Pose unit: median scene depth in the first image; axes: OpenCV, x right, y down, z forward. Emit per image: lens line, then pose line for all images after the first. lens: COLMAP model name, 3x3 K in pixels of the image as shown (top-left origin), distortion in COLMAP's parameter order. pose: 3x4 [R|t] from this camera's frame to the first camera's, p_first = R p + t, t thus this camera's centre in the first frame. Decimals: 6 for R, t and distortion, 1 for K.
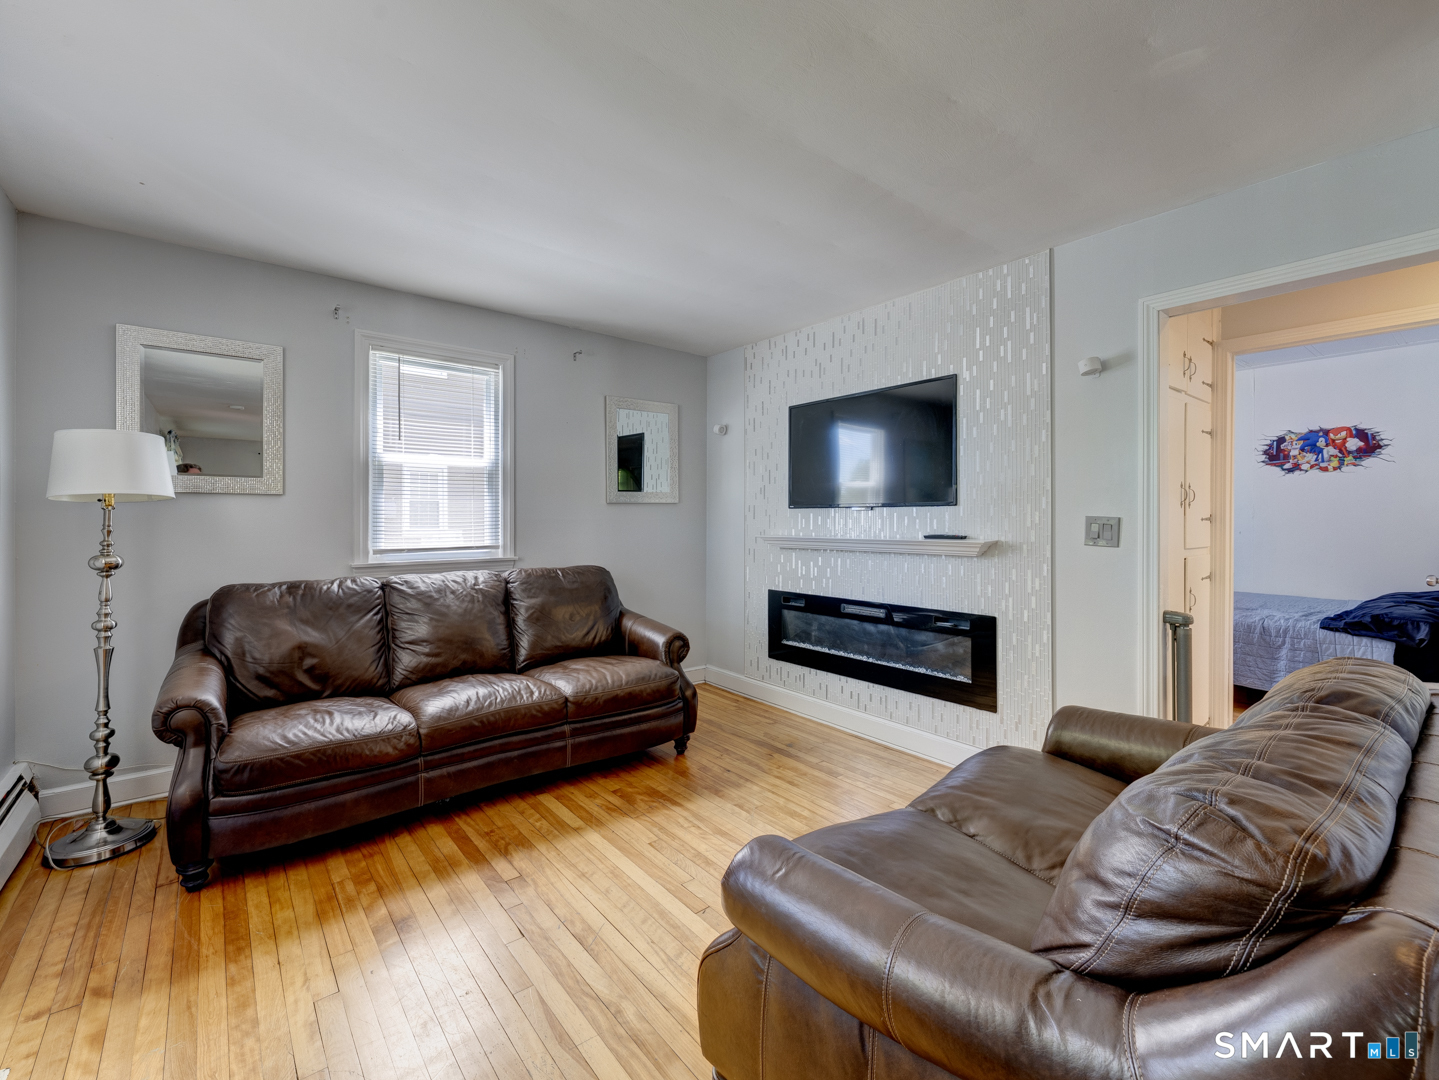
lens RADIAL K [[614.1, 0, 692.7], [0, 614.1, 519.6], [0, 0, 1]] dist [-0.000683, -0.000212]
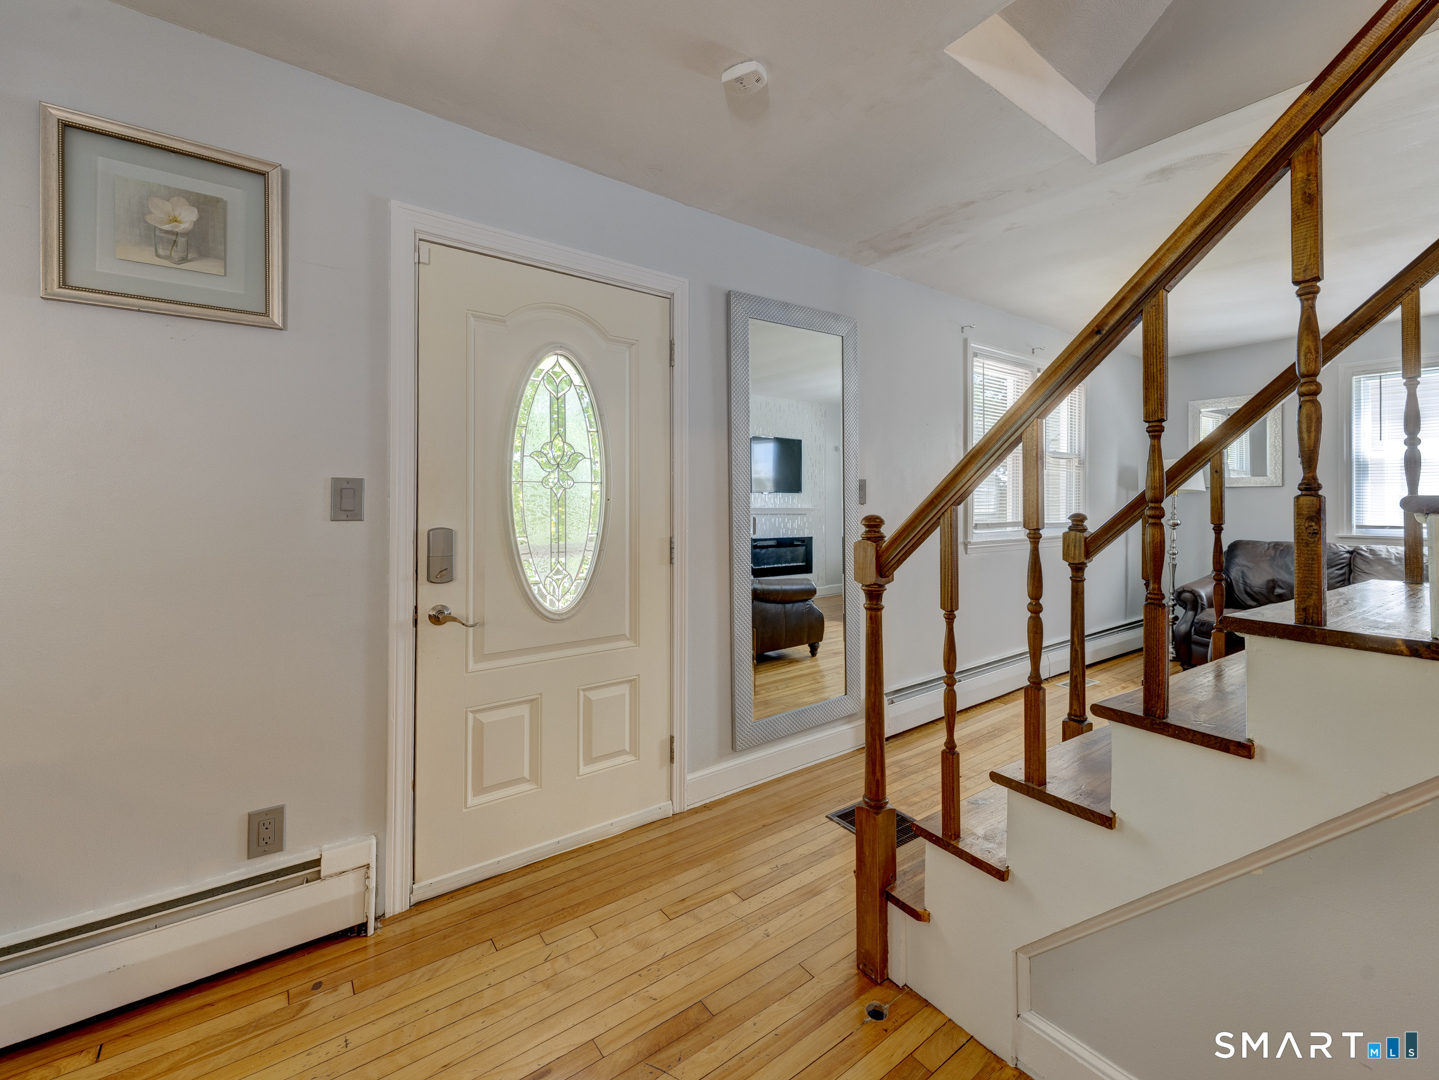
lens RADIAL K [[620.9, 0, 720.4], [0, 620.9, 497.9], [0, 0, 1]] dist [-0.000253, -0.000184]
pose [[-0.030139, -0.002077, -0.999544, 0.976902], [-0.005935, 0.999981, -0.001899, 0.000705], [0.999528, 0.005875, -0.030151, -0.386469]]
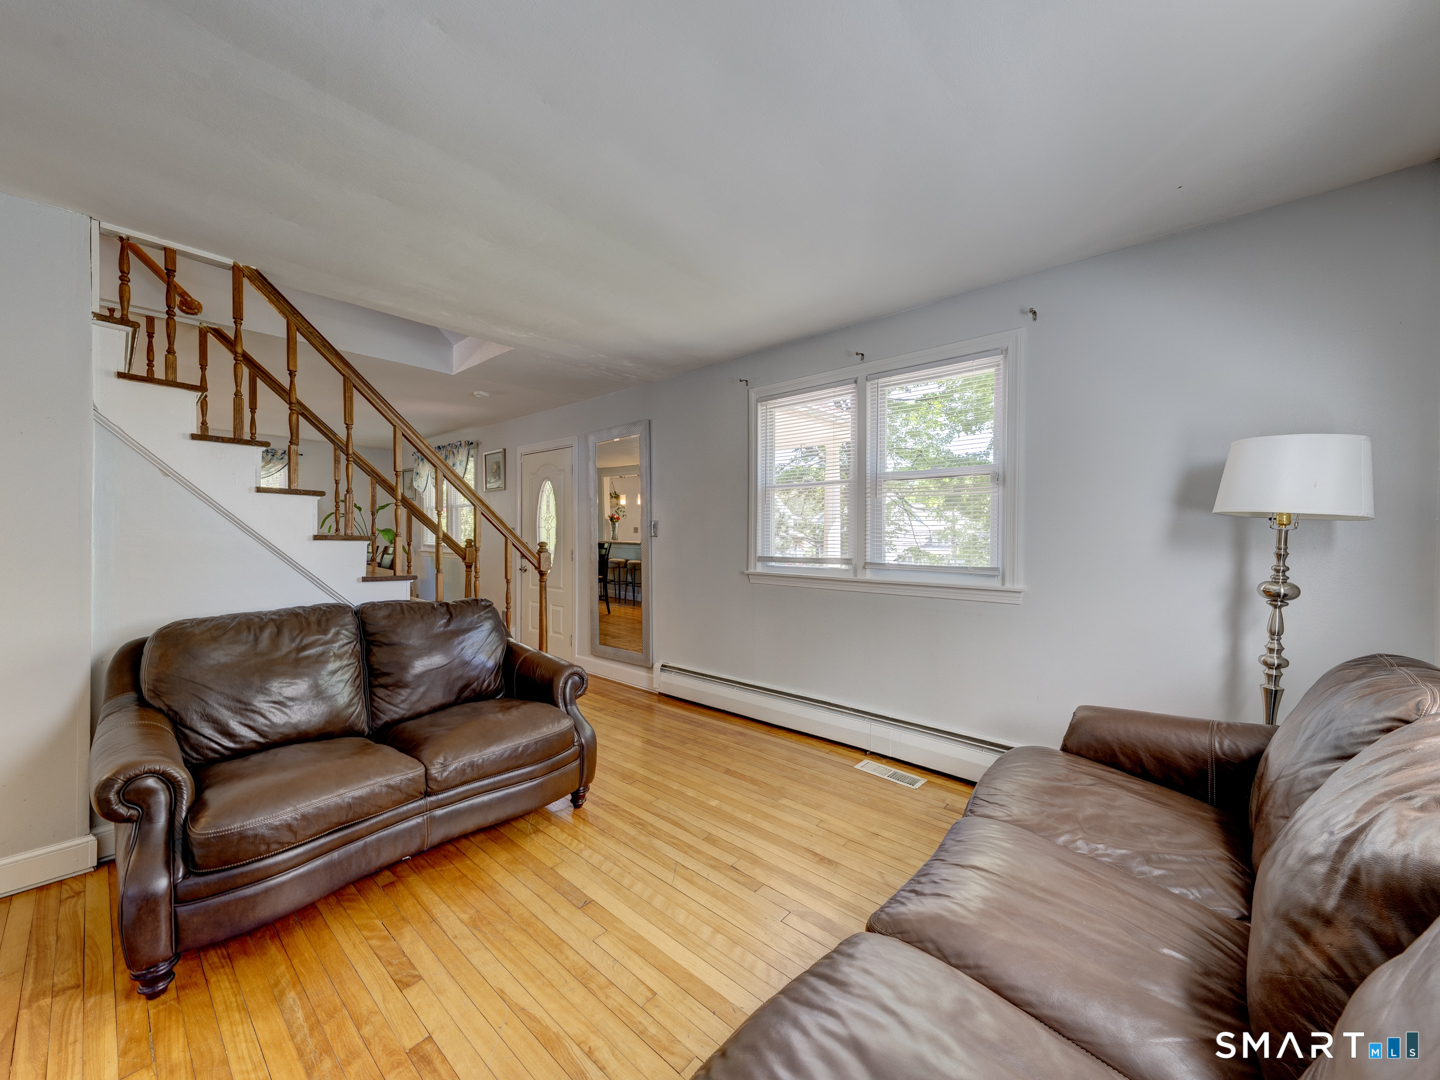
lens RADIAL K [[537.4, 0, 702.4], [0, 537.4, 529.3], [0, 0, 1]] dist [0.000416, -0.000053]
pose [[-0.985551, 0.002446, -0.169358, -0.018512], [0.001703, 0.999988, 0.004530, -0.017471], [0.169368, 0.004176, -0.985544, 1.326809]]
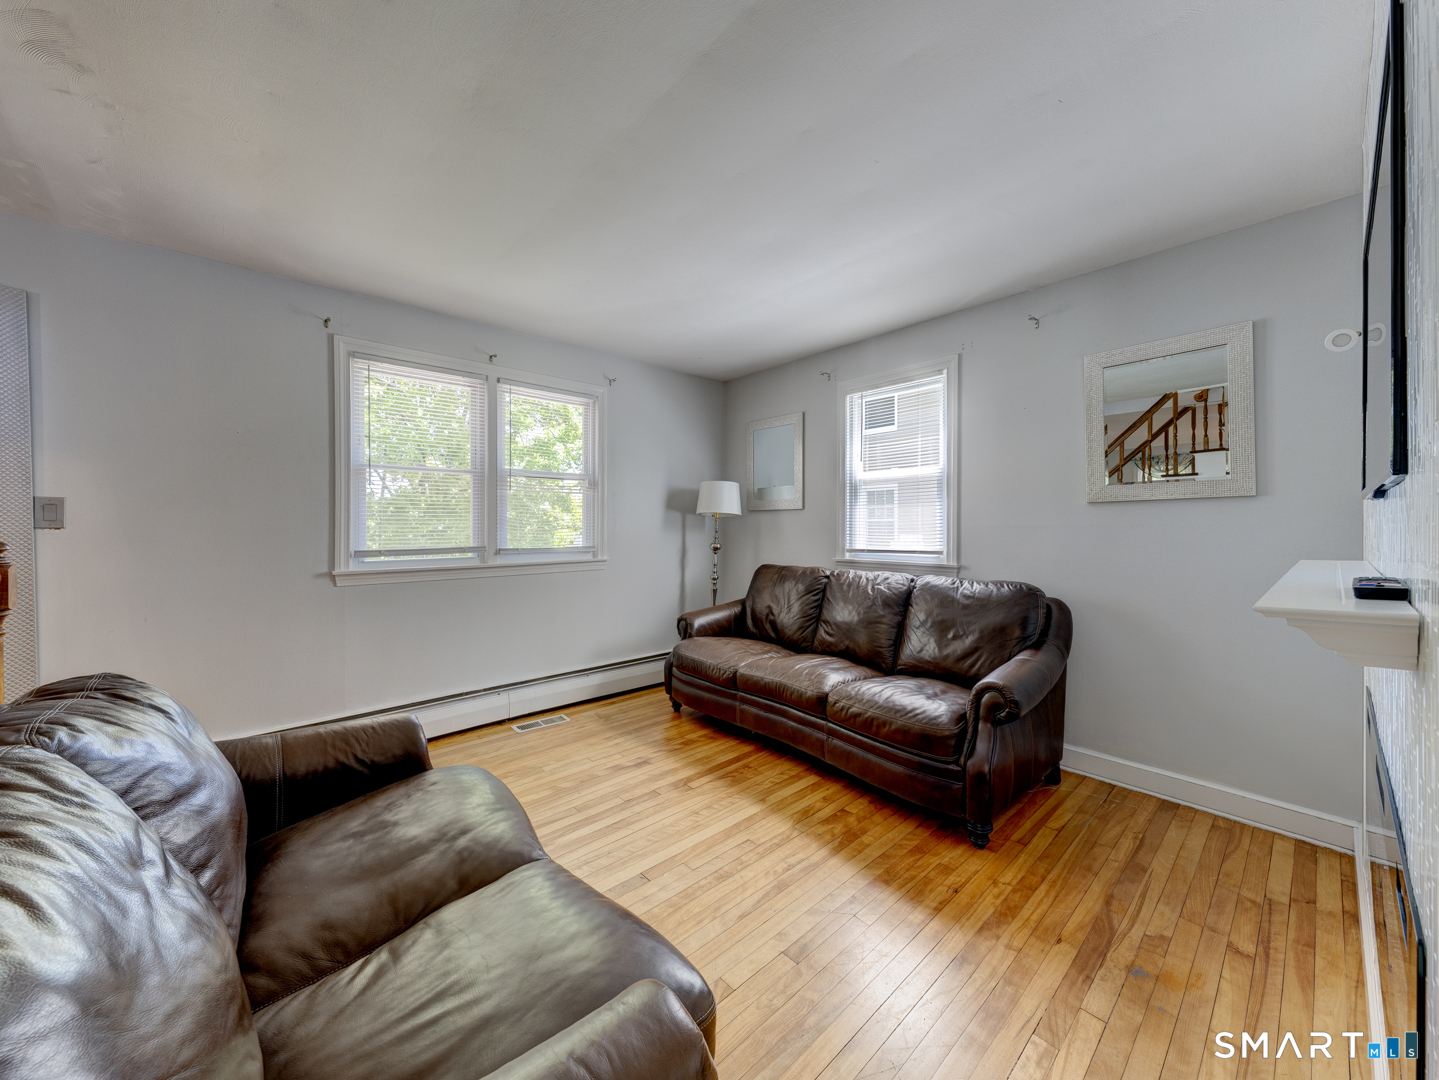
lens RADIAL K [[537.0, 0, 702.0], [0, 537.0, 529.3], [0, 0, 1]] dist [0.000416, -0.000053]
pose [[0.051008, 0.006112, -0.998680, 0.661894], [-0.004097, 0.999974, 0.005911, 0.003117], [0.998690, 0.003790, 0.051032, 0.708071]]
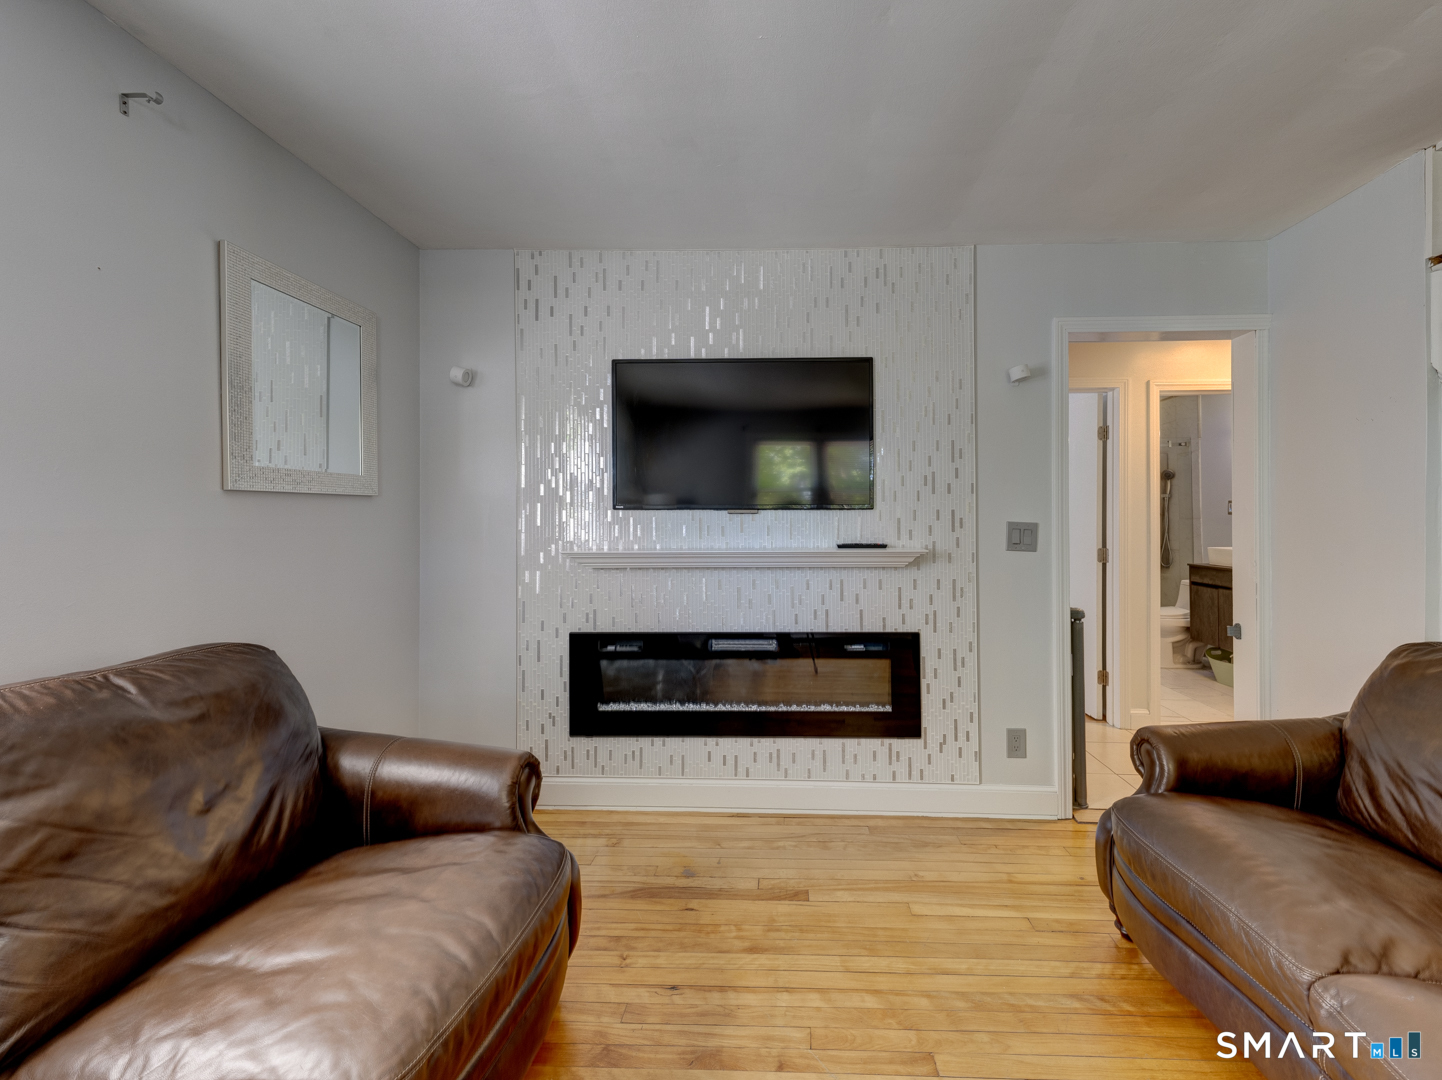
lens RADIAL K [[548.6, 0, 757.3], [0, 548.6, 524.3], [0, 0, 1]] dist [0.000587, -0.000193]
pose [[0.633438, 0.001743, 0.773791, -0.281202], [0.001153, 0.999994, -0.003197, 0.000638], [-0.773792, 0.002917, 0.633433, 0.658382]]
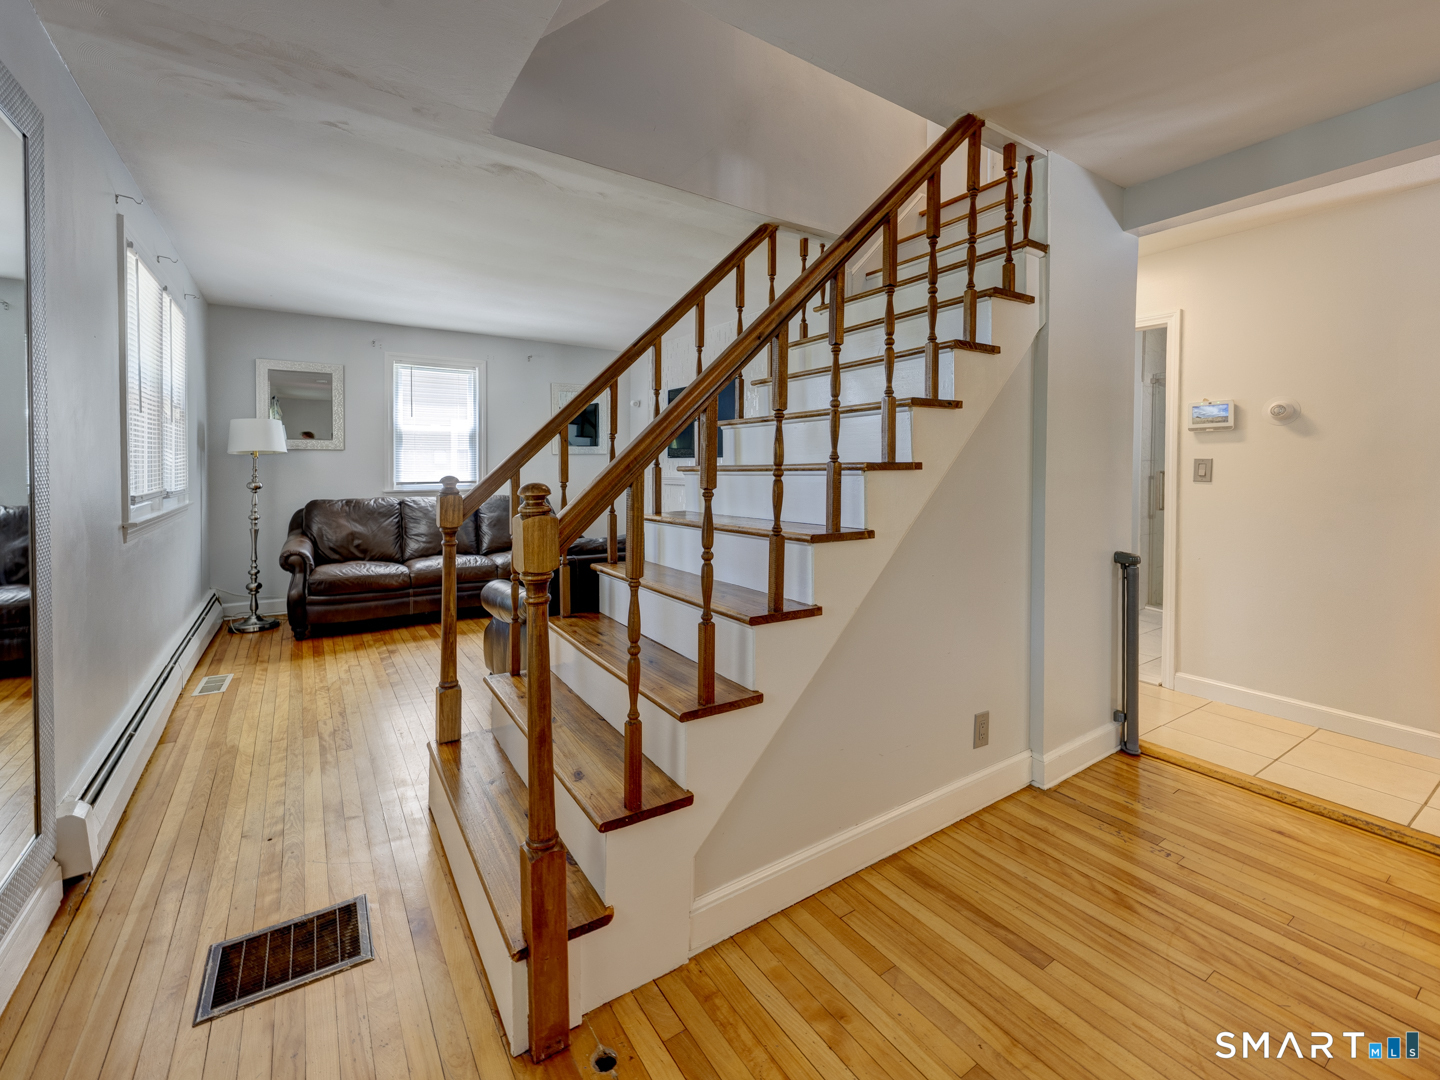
lens RADIAL K [[621.2, 0, 720.7], [0, 621.2, 477.6], [0, 0, 1]] dist [0.000821, -0.000112]
pose [[0.997462, 0.006817, -0.070873, 0.546196], [-0.005651, 0.999846, 0.016642, 0.003410], [0.070976, -0.016199, 0.997347, -0.713913]]
